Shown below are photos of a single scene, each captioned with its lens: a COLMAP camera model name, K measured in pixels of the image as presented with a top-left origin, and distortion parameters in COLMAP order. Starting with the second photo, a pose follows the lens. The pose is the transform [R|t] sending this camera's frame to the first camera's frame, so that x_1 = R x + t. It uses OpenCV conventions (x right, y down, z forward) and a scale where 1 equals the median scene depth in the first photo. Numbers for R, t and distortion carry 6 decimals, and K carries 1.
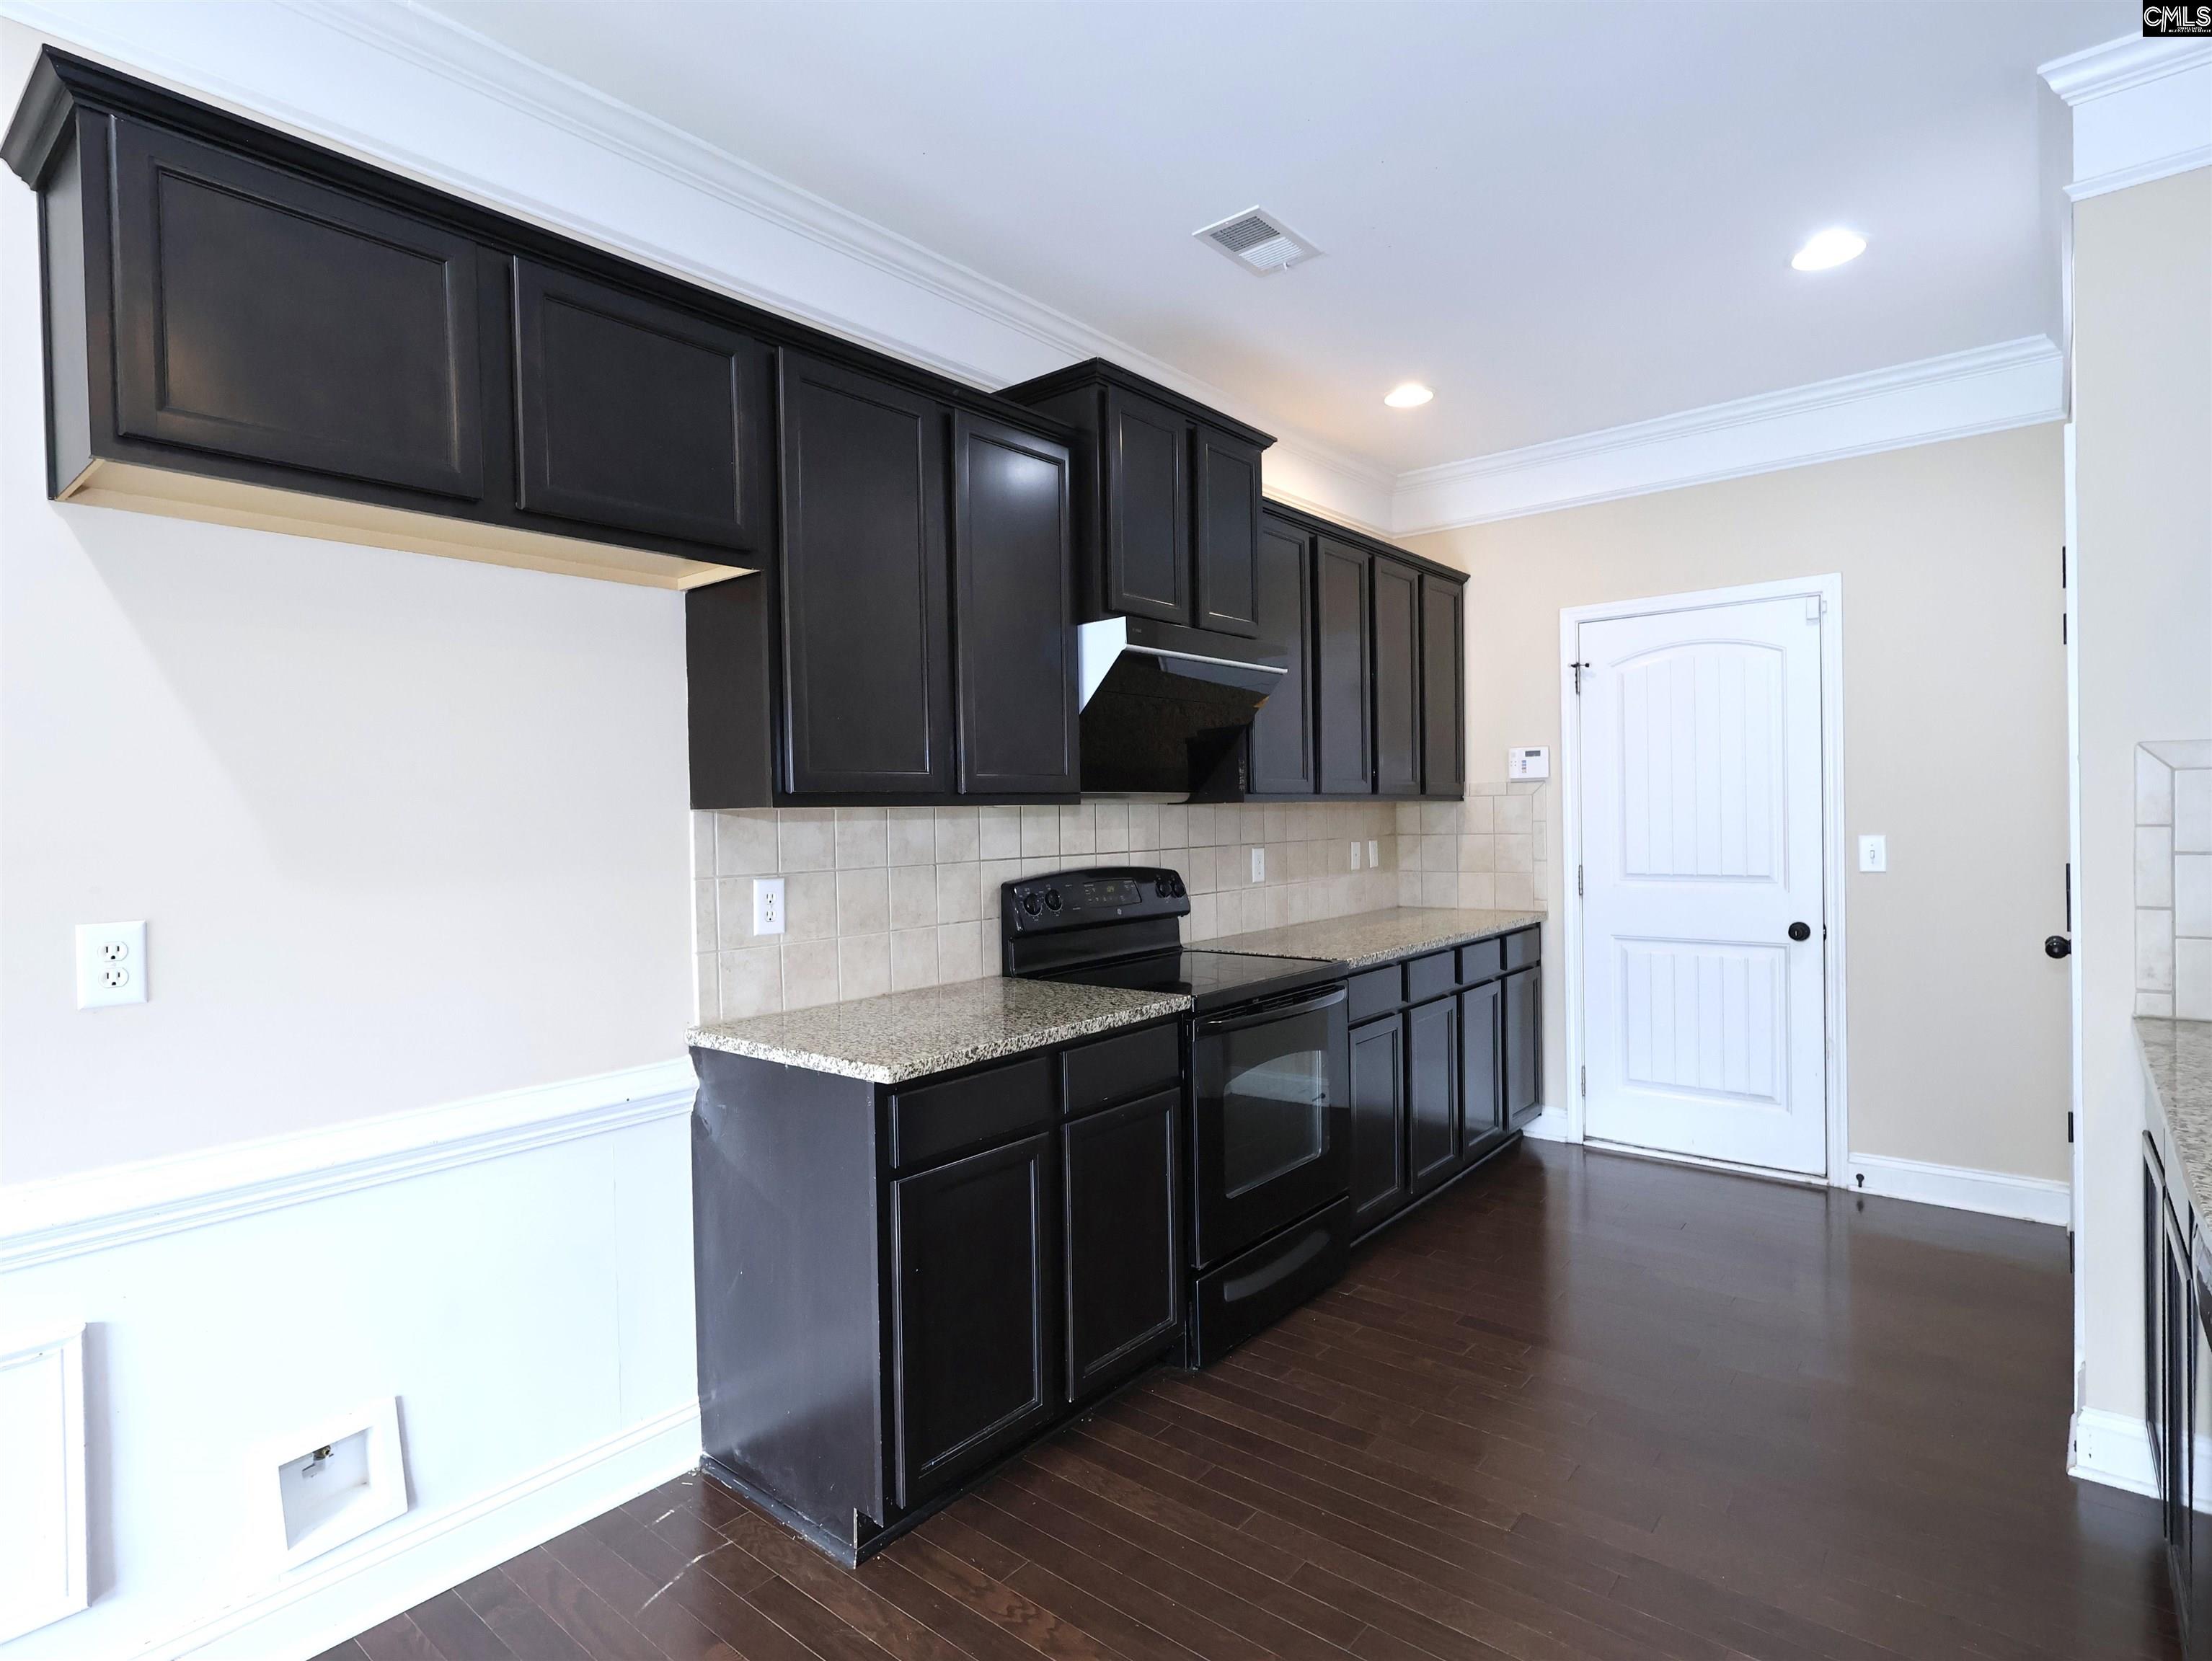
lens RADIAL K [[1153.1, 0, 1098.6], [0, 1153.1, 830.8], [0, 0, 1]] dist [-0.001172, 0.001357]
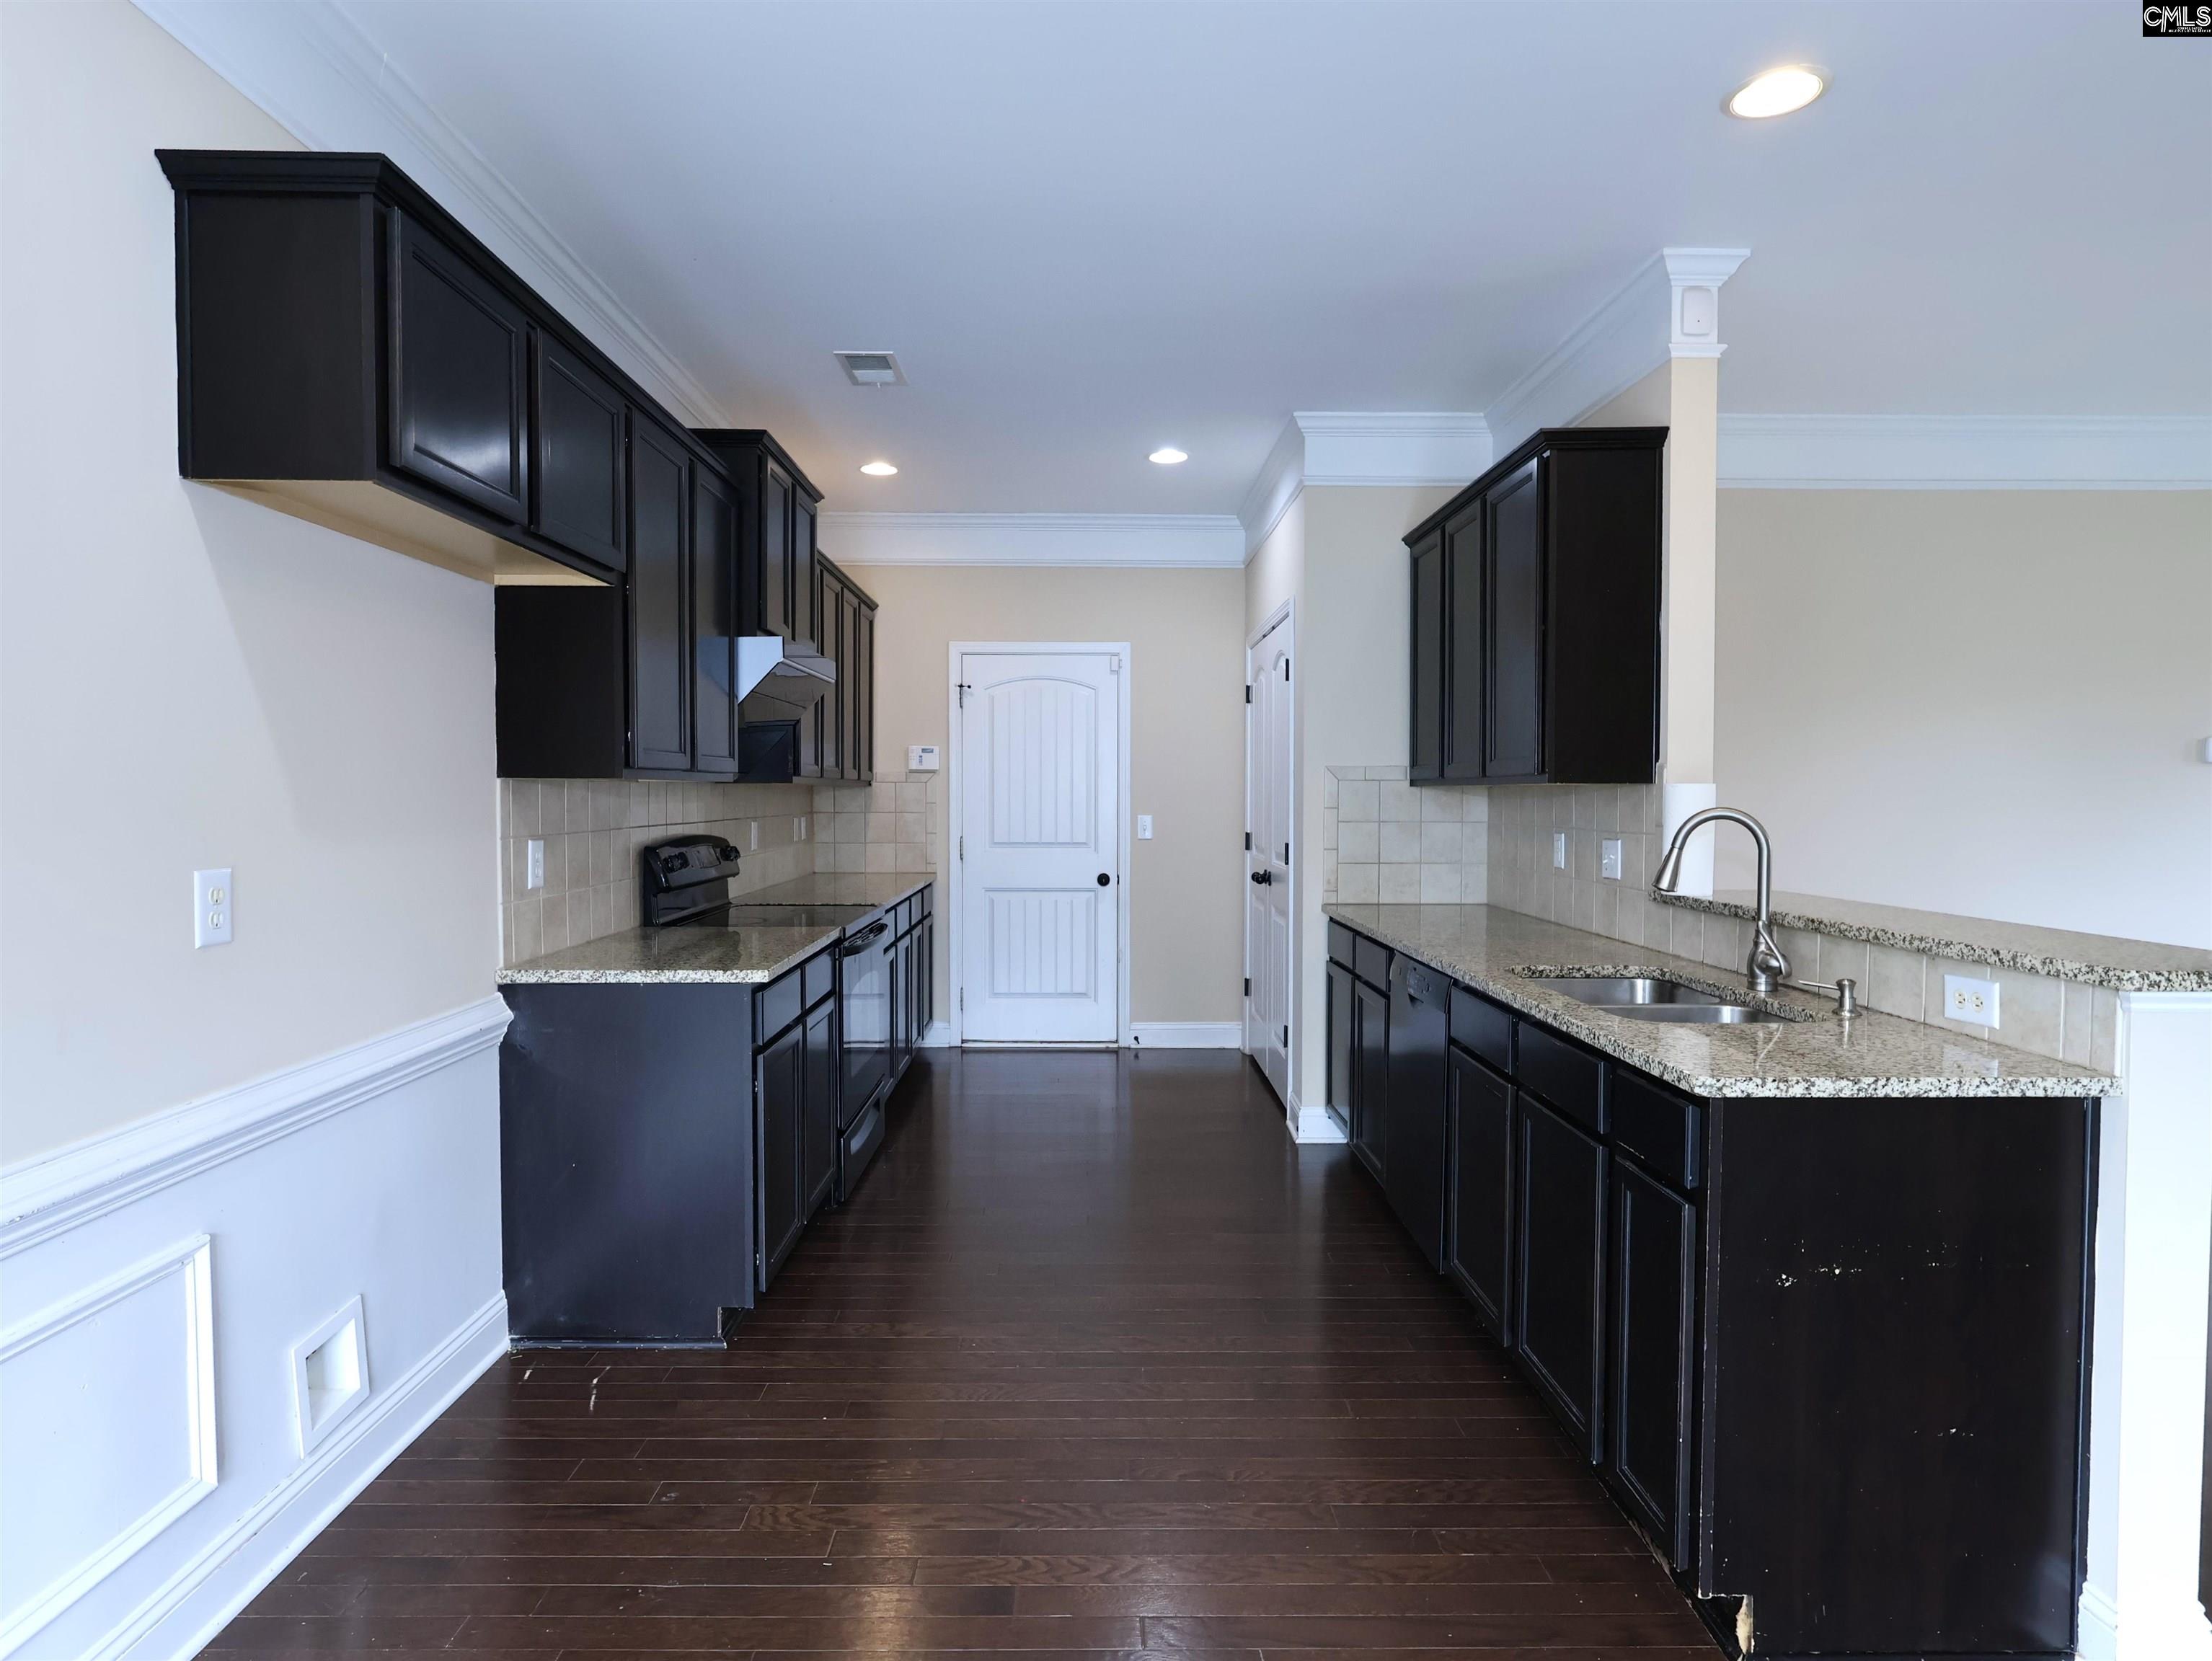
lens RADIAL K [[1209.1, 0, 1103.6], [0, 1209.1, 829.1], [0, 0, 1]] dist [0.001409, 0.000613]
pose [[0.754754, 0.002198, 0.656005, -0.457916], [-0.008739, 0.999939, 0.006704, 0.012803], [-0.655950, -0.010792, 0.754727, -0.195564]]
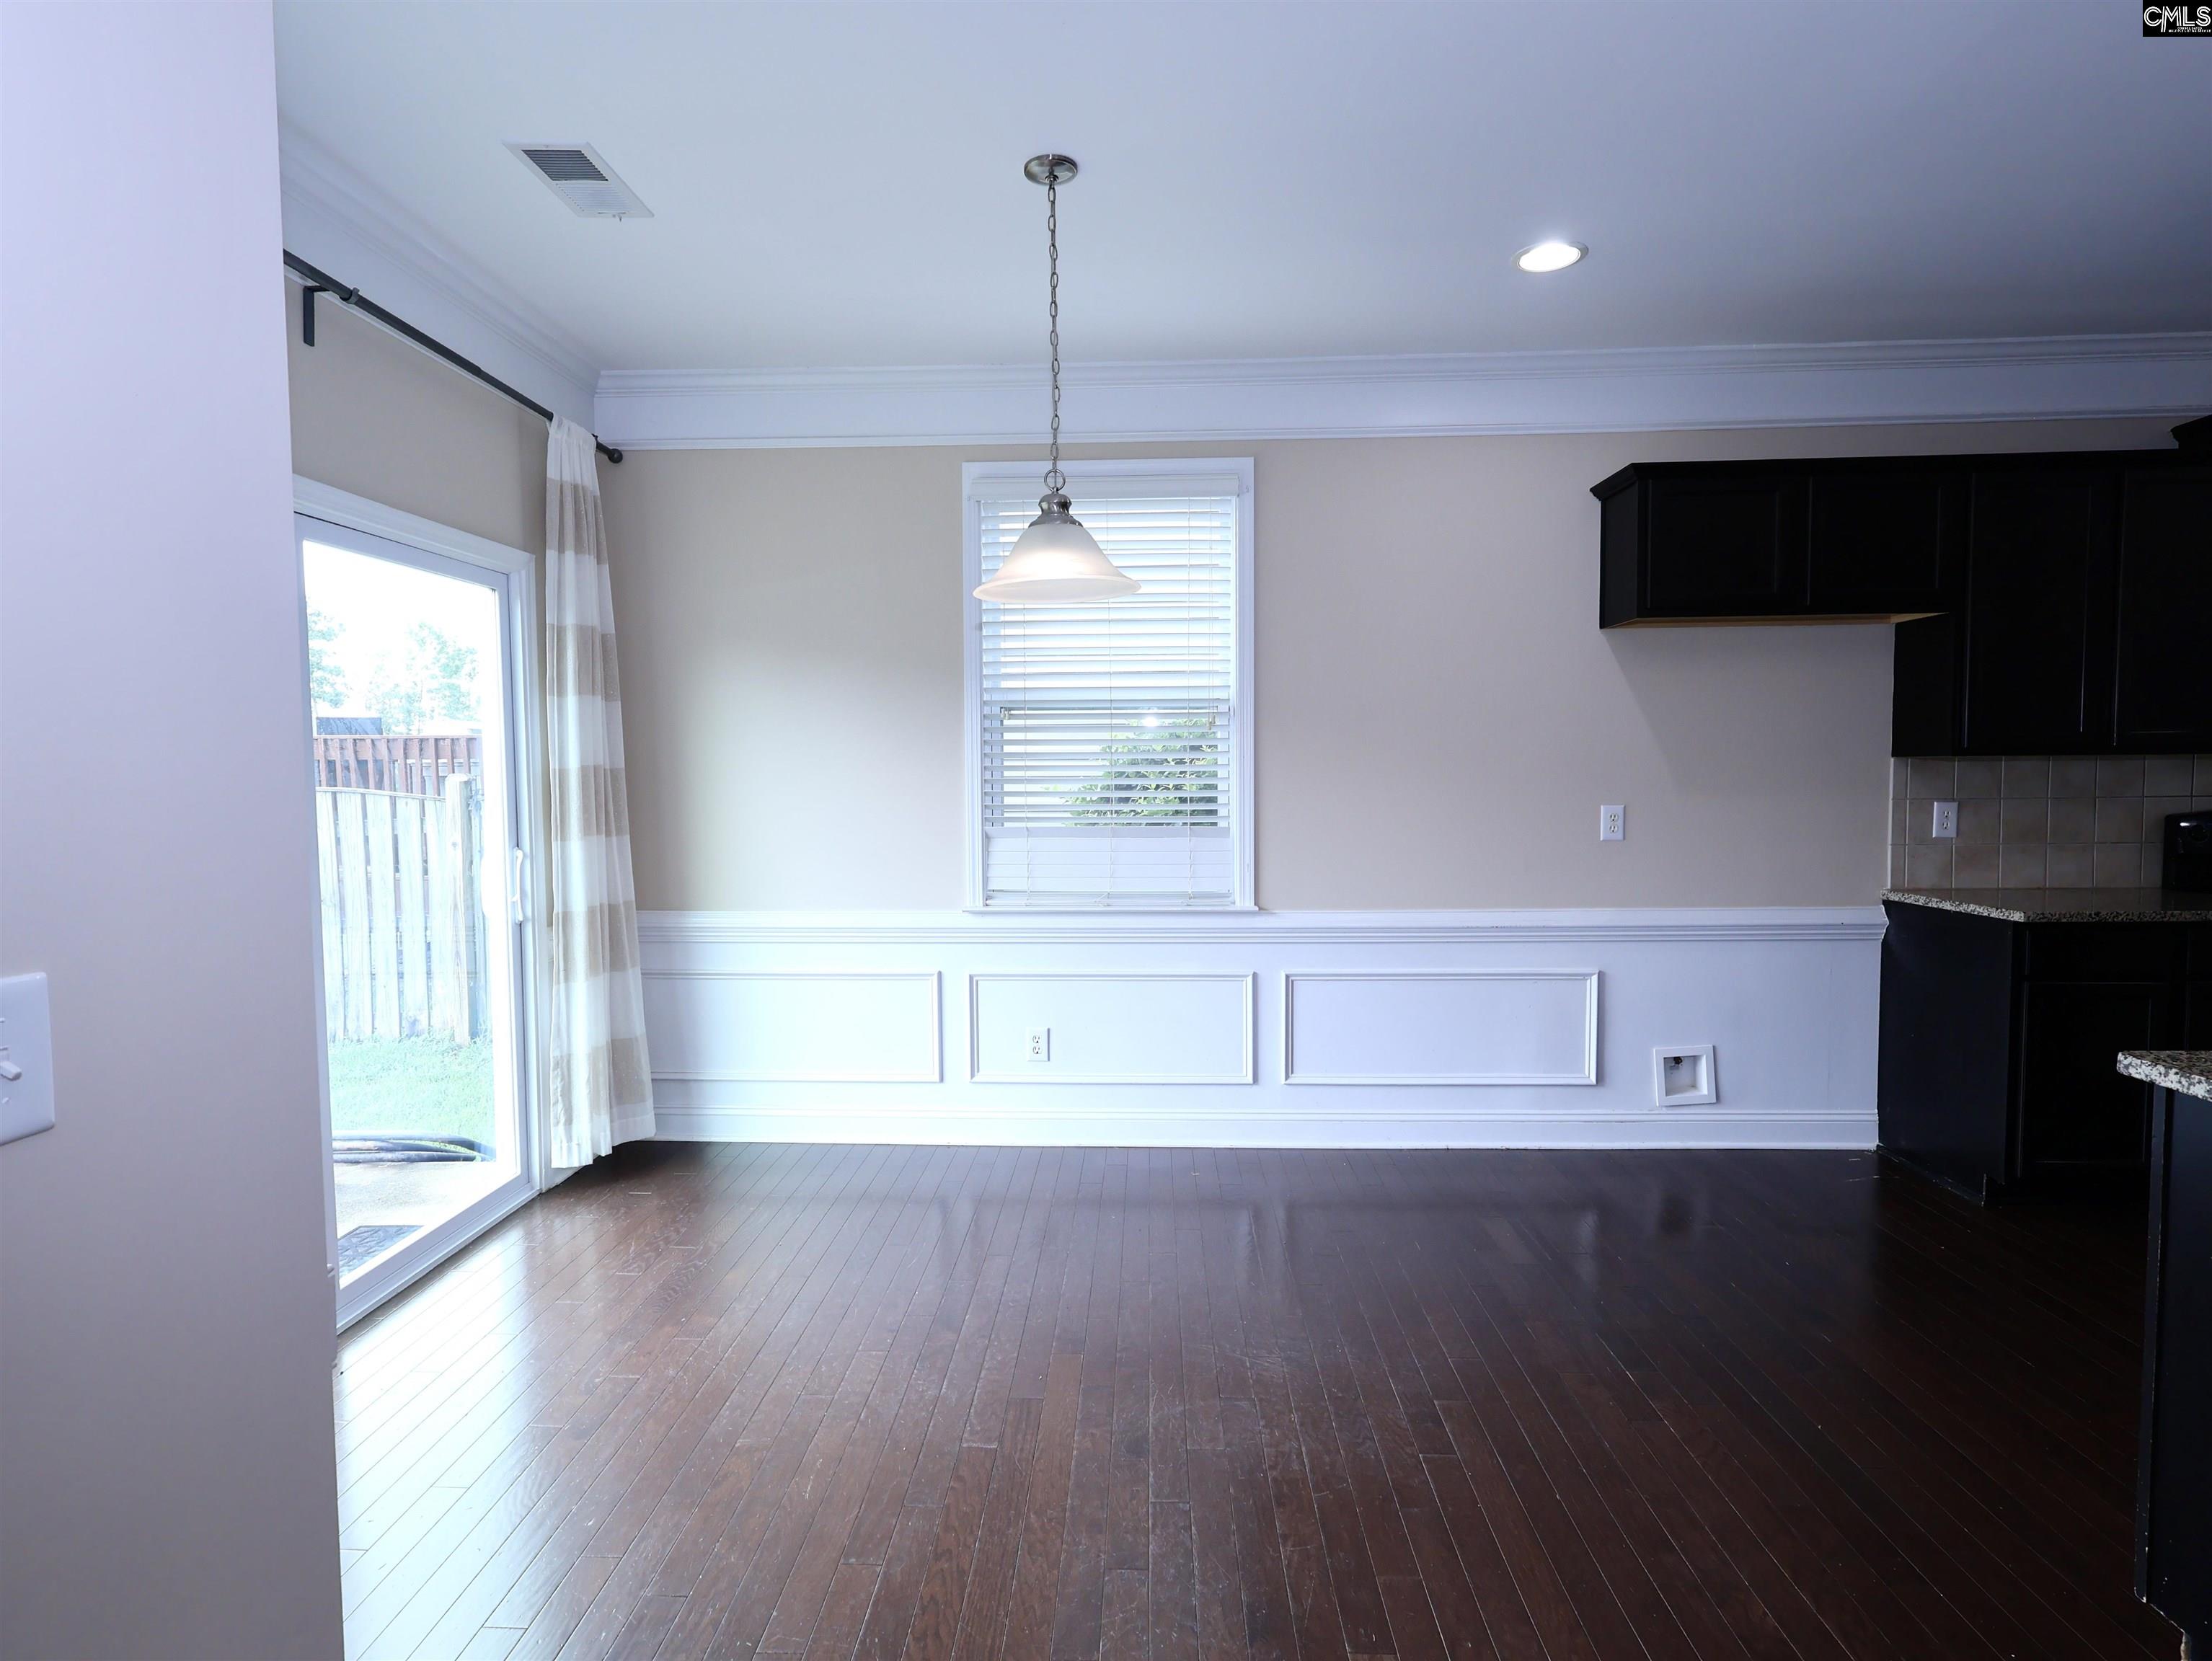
lens RADIAL K [[1153.1, 0, 1094.7], [0, 1153.1, 836.4], [0, 0, 1]] dist [-0.001172, 0.001357]
pose [[0.606476, 0.057741, -0.793003, 0.178333], [-0.013113, 0.997950, 0.062635, 0.004138], [0.794994, -0.027588, 0.605990, -0.602846]]
